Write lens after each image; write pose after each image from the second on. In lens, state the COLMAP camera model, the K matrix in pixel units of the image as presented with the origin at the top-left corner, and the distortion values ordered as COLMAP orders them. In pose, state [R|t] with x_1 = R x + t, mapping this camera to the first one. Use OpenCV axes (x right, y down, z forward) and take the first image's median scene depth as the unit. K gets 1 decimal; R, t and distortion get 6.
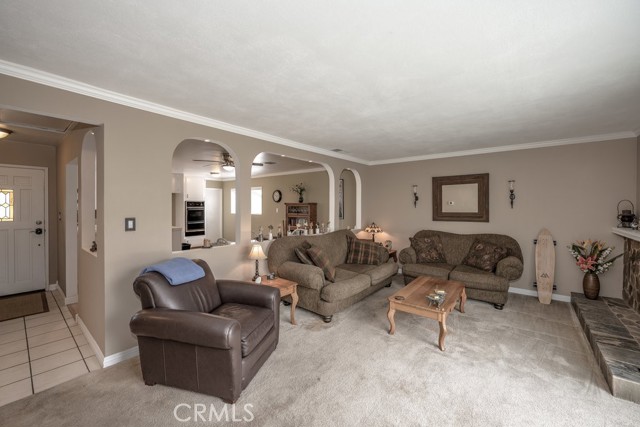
lens RADIAL K [[256.7, 0, 321.4], [0, 256.7, 211.3], [0, 0, 1]] dist [-0.000862, -0.000037]
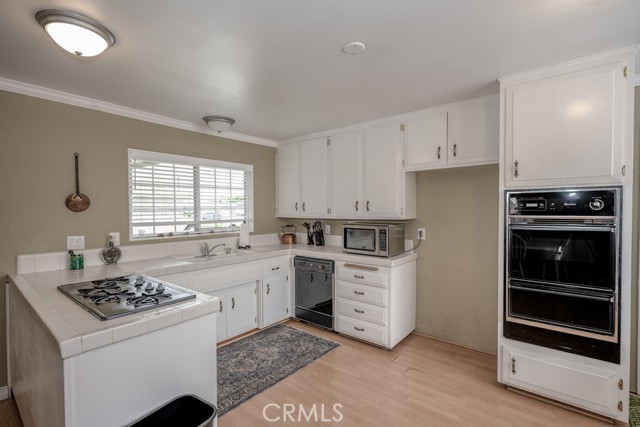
lens RADIAL K [[296.4, 0, 320.0], [0, 296.4, 213.5], [0, 0, 1]] dist [0.002408, 0.000298]
pose [[-0.007686, 0.011810, -0.999901, -0.249371], [-0.016891, 0.999786, 0.011939, -0.019319], [0.999828, 0.016982, -0.007485, 0.826967]]
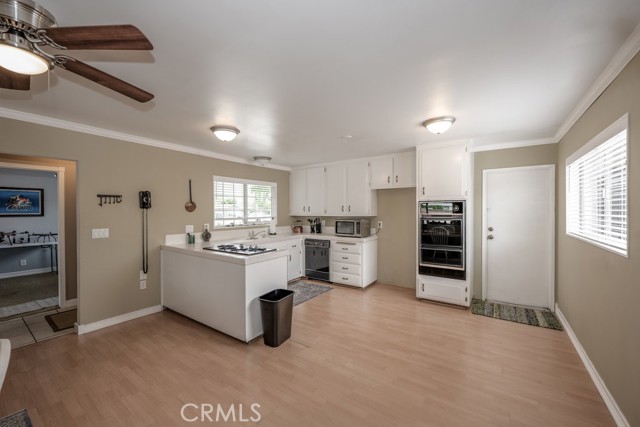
lens RADIAL K [[255.7, 0, 316.5], [0, 255.7, 210.8], [0, 0, 1]] dist [-0.000192, 0.000000]
pose [[0.058223, -0.002675, -0.998300, -0.057008], [-0.017514, 0.999840, -0.003700, -0.017181], [0.998150, 0.017700, 0.058167, 0.776231]]
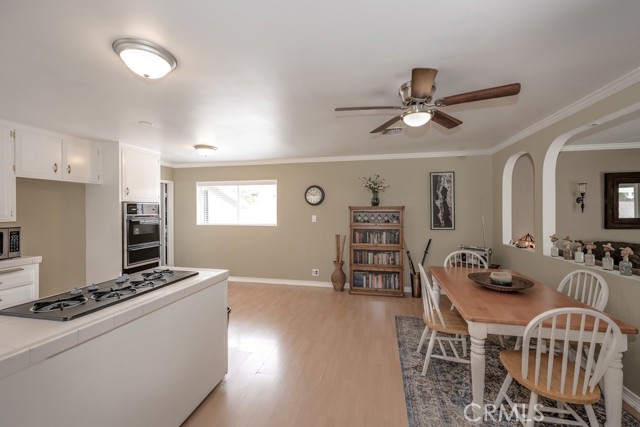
lens RADIAL K [[257.2, 0, 323.4], [0, 257.2, 208.1], [0, 0, 1]] dist [0.000575, 0.000200]
pose [[0.890935, -0.001355, 0.454129, -0.419596], [0.015095, 0.999531, -0.026631, -0.011079], [-0.453880, 0.030581, 0.890538, 0.424985]]
